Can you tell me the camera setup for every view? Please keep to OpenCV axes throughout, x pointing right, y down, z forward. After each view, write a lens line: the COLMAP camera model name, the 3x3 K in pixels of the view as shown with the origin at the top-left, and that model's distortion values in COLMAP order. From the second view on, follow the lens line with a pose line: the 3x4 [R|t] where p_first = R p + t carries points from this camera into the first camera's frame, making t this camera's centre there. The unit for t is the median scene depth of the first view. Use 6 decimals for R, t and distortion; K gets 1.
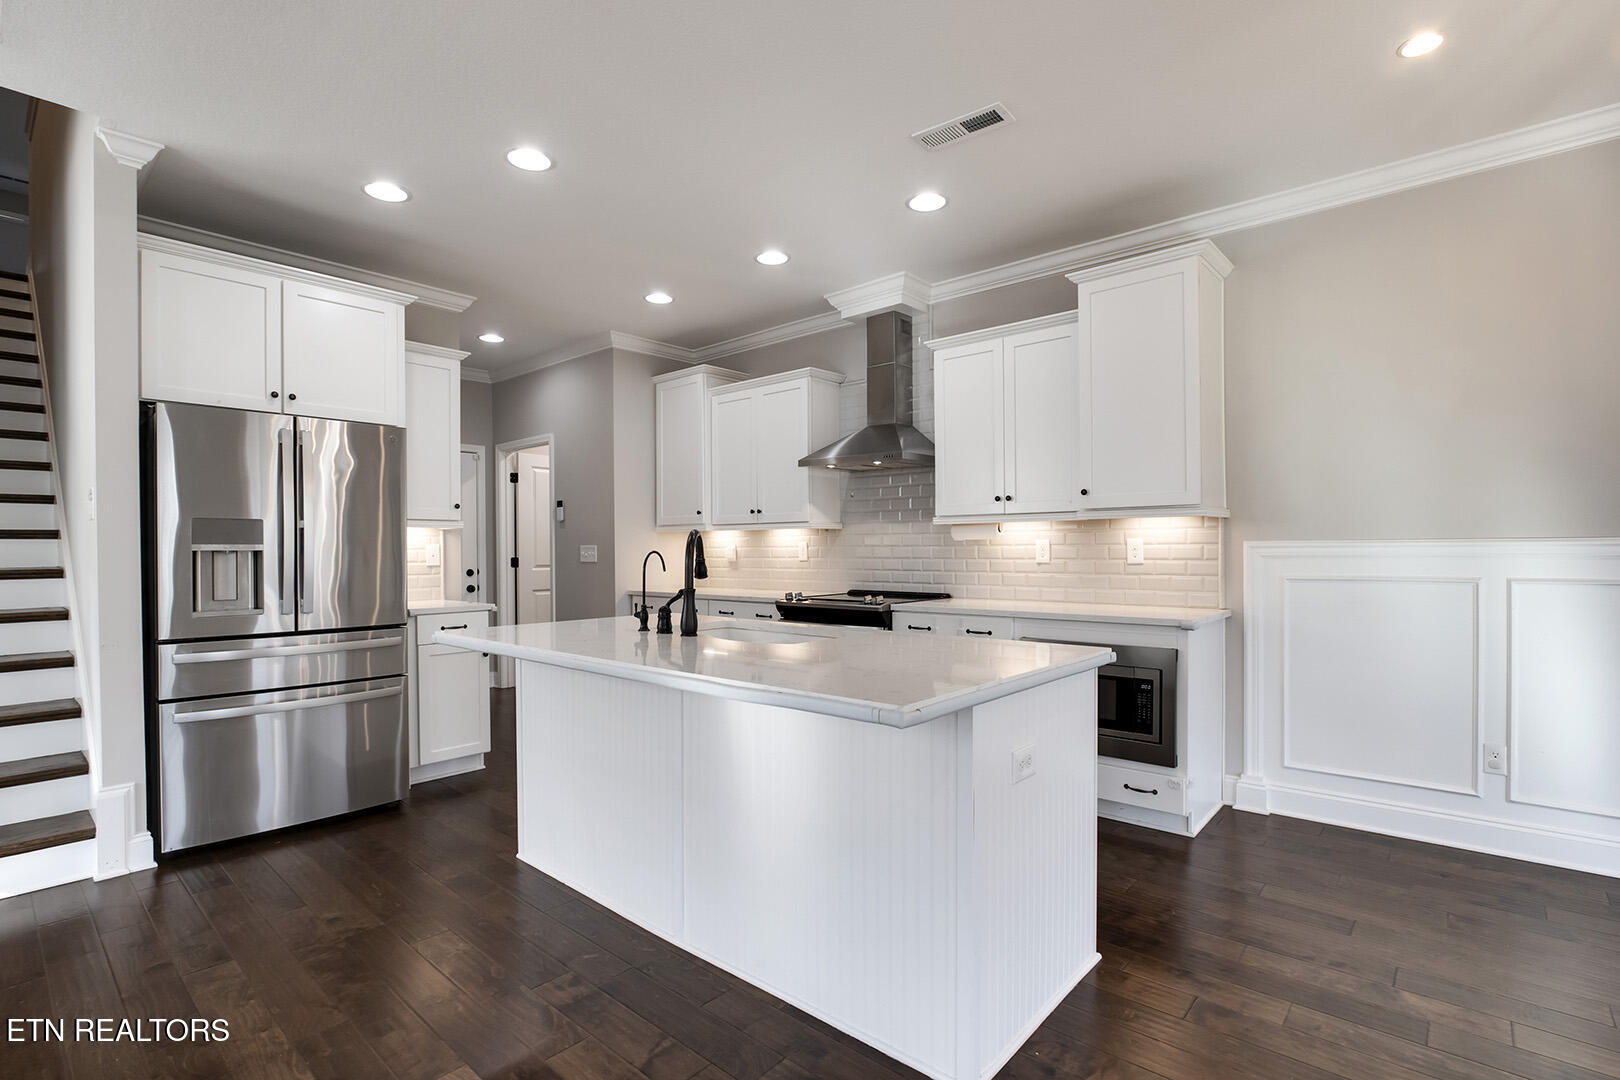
lens RADIAL K [[760.4, 0, 812.7], [0, 760.4, 555.1], [0, 0, 1]] dist [-0.024323, 0.004277]
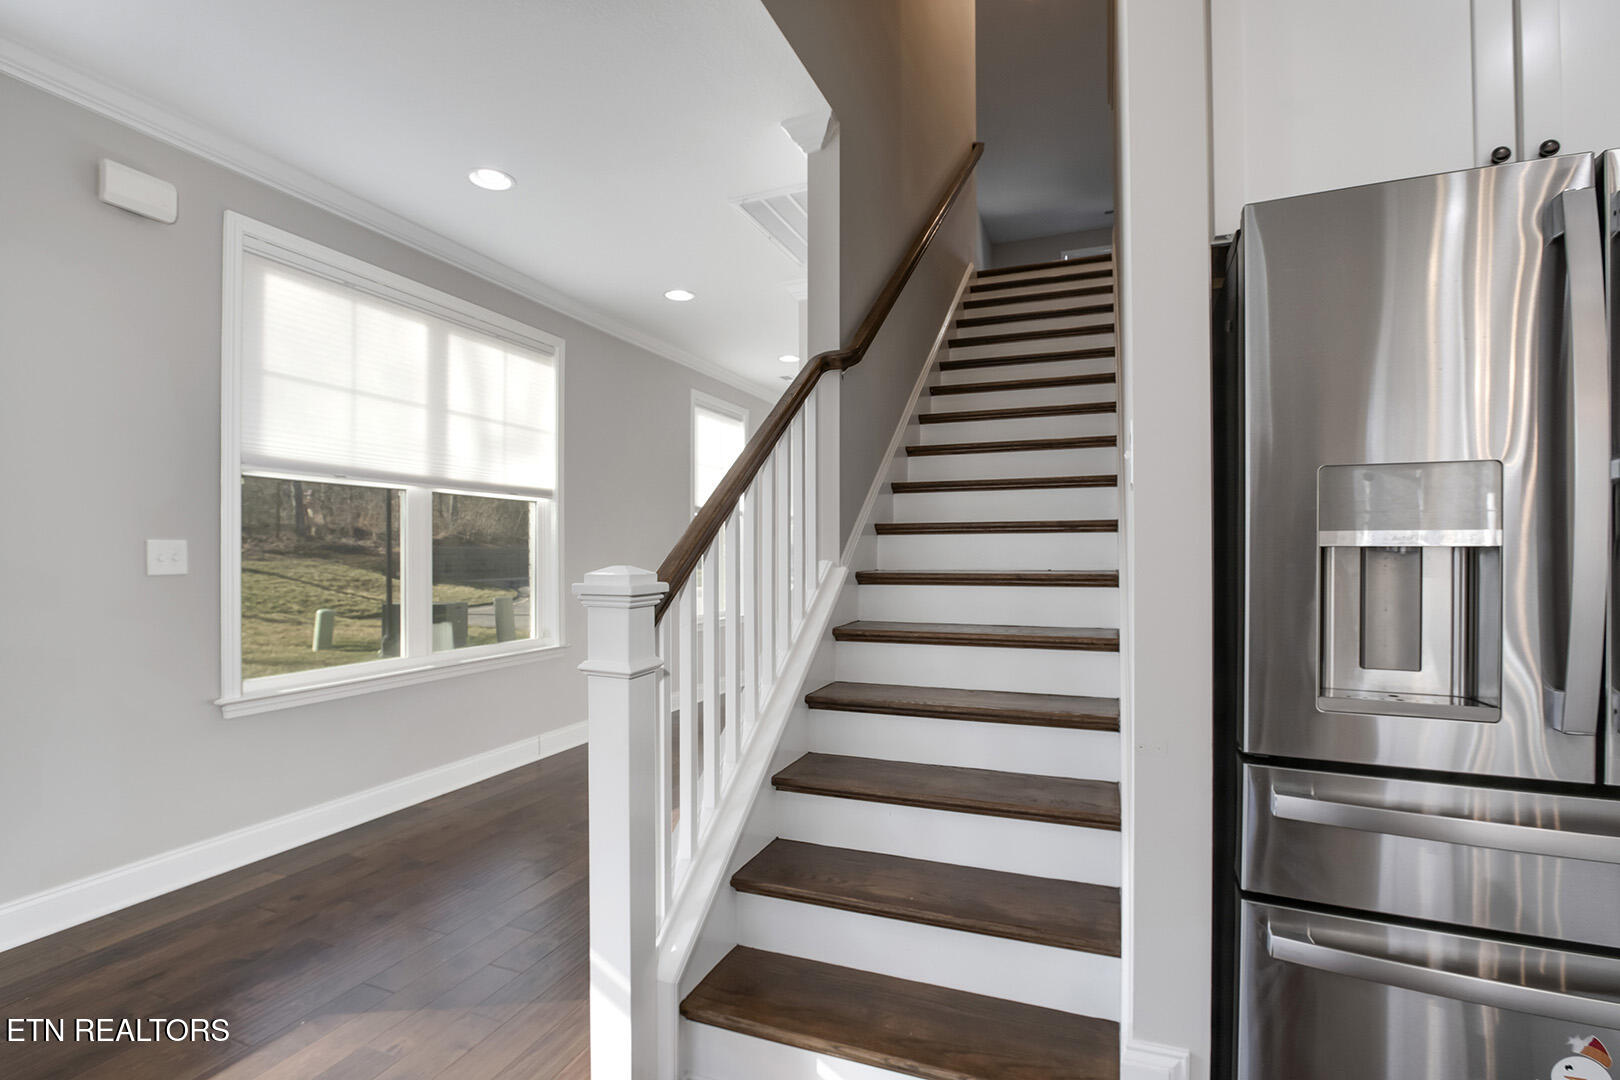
lens RADIAL K [[760.4, 0, 812.7], [0, 760.4, 555.1], [0, 0, 1]] dist [-0.024323, 0.004277]
pose [[0.341415, 0.008554, -0.939874, -0.380046], [-0.007860, 0.999950, 0.006246, -0.000999], [0.939880, 0.005255, 0.341465, 0.425145]]
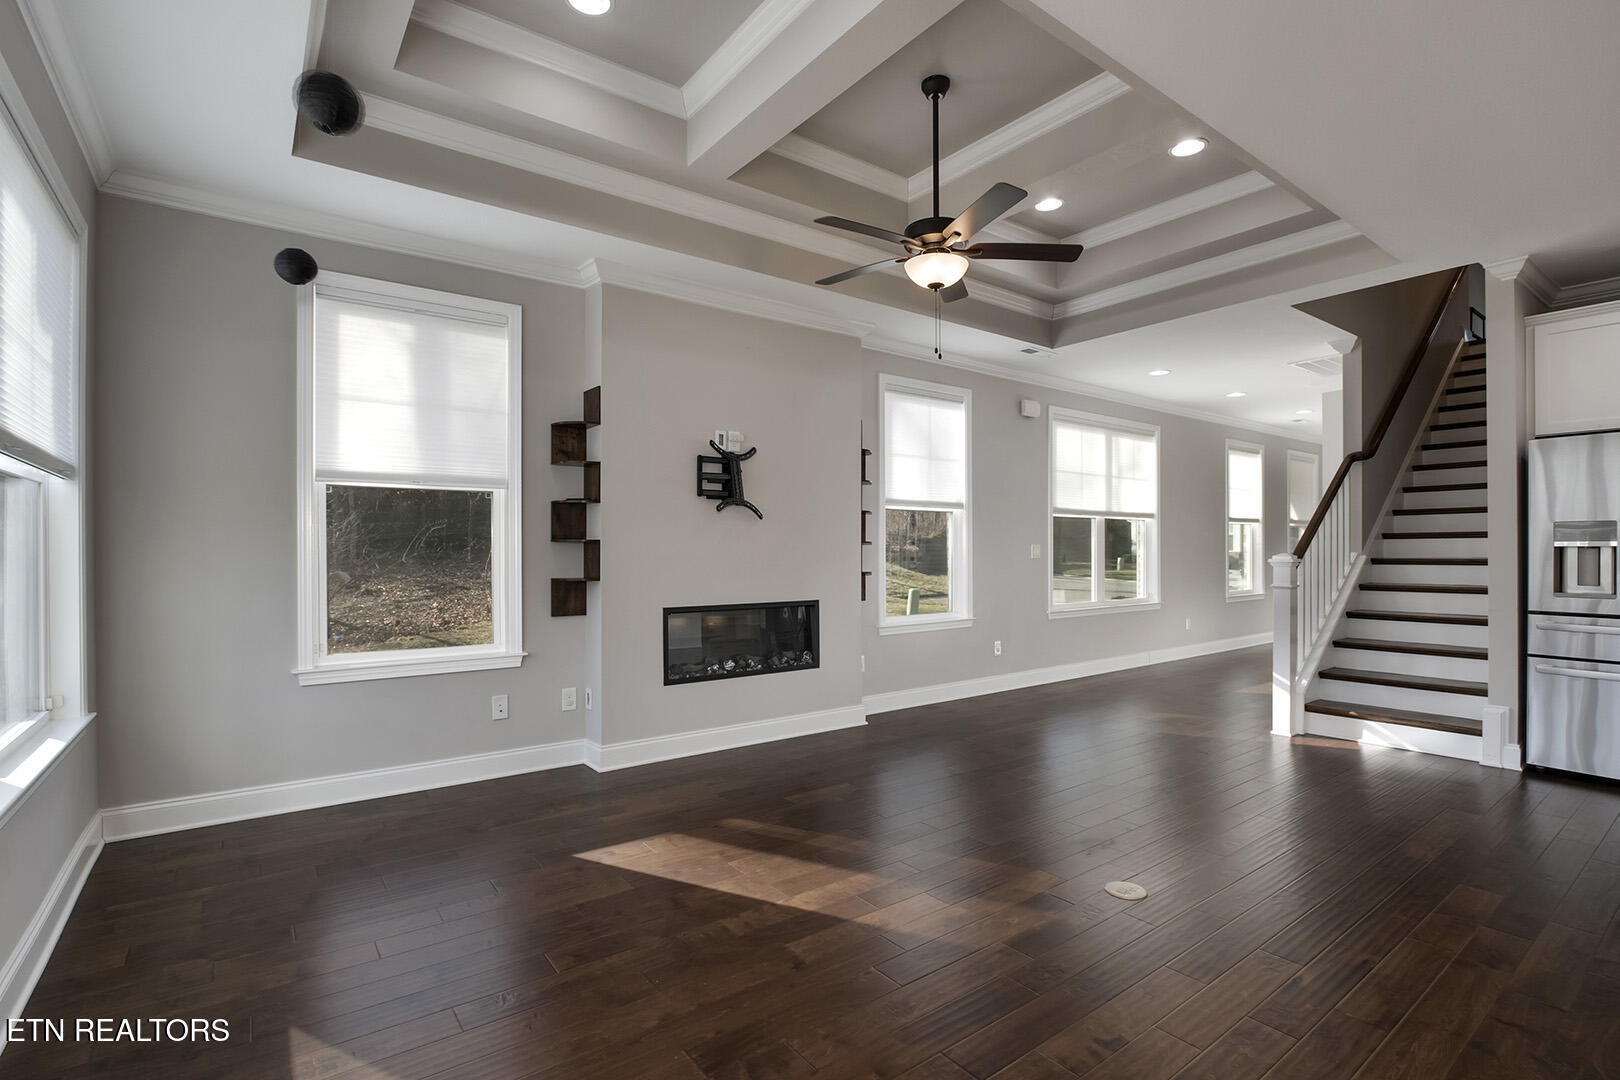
lens RADIAL K [[760.4, 0, 812.7], [0, 760.4, 555.1], [0, 0, 1]] dist [-0.024323, 0.004277]
pose [[-0.206729, 0.012089, -0.978324, 0.528687], [-0.004486, 0.999901, 0.013303, -0.001014], [0.978388, 0.007139, -0.206654, -0.011782]]
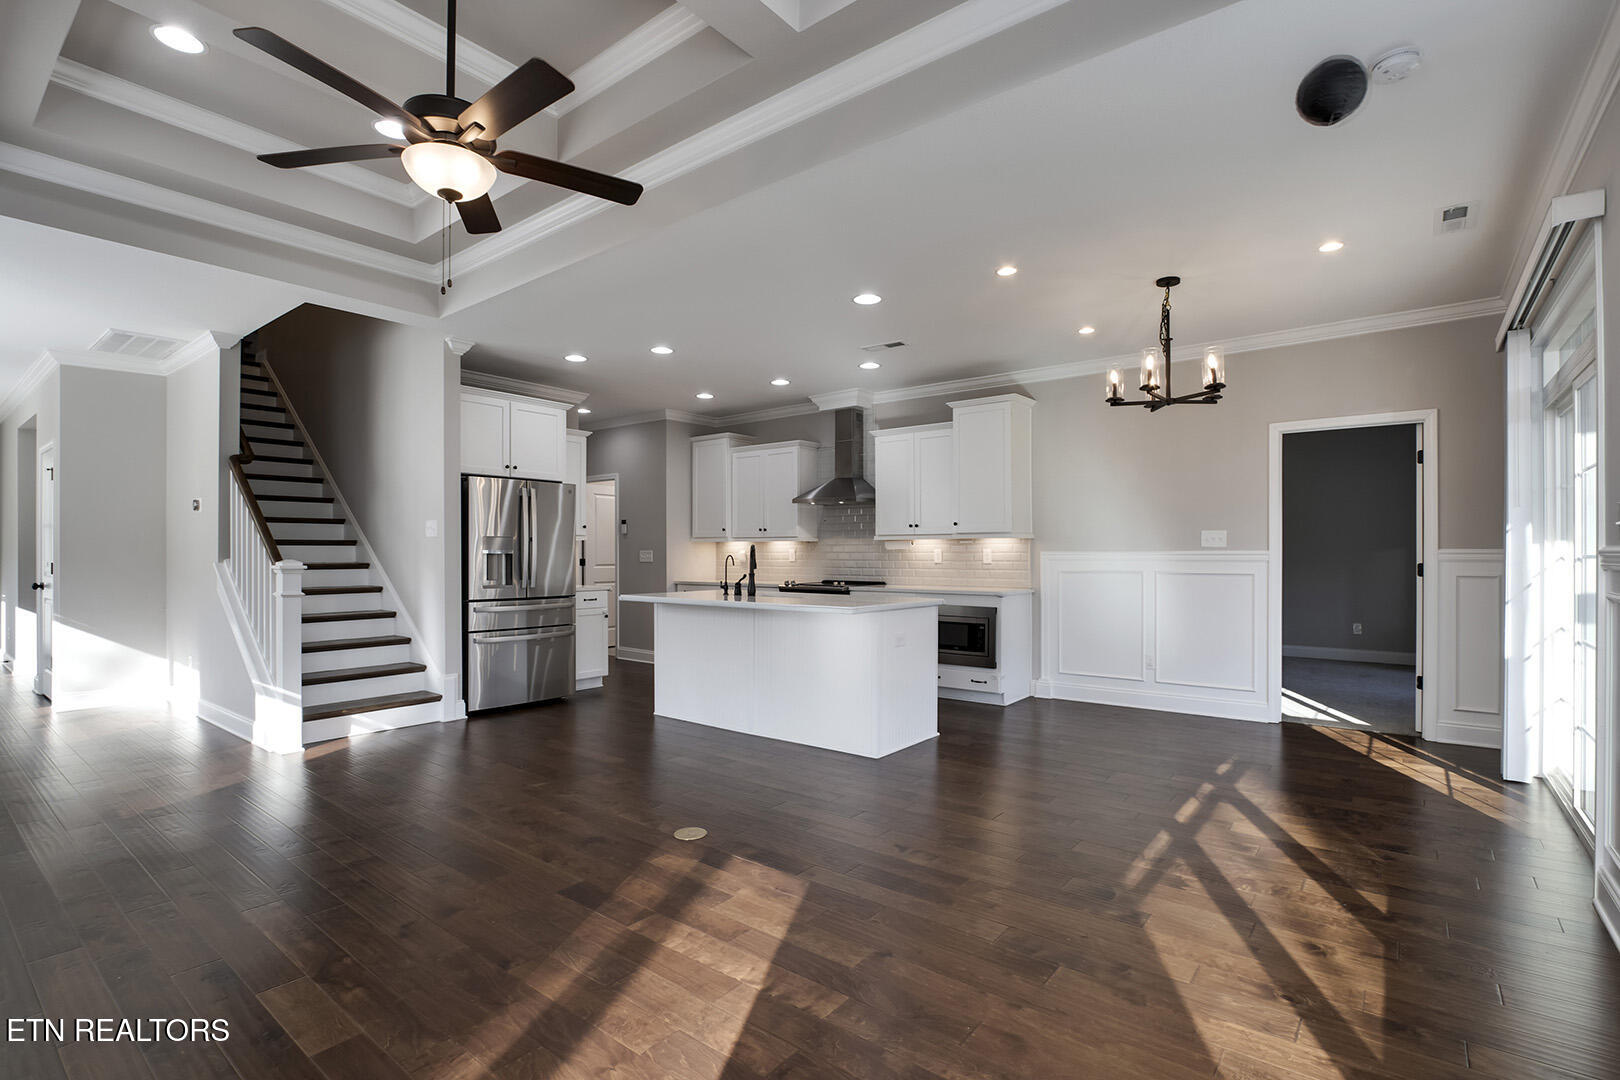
lens RADIAL K [[760.4, 0, 812.7], [0, 760.4, 555.1], [0, 0, 1]] dist [-0.024323, 0.004277]
pose [[0.998588, 0.005637, 0.052823, -0.067025], [-0.005333, 0.999968, -0.005890, 0.003879], [-0.052854, 0.005600, 0.998587, -0.683486]]
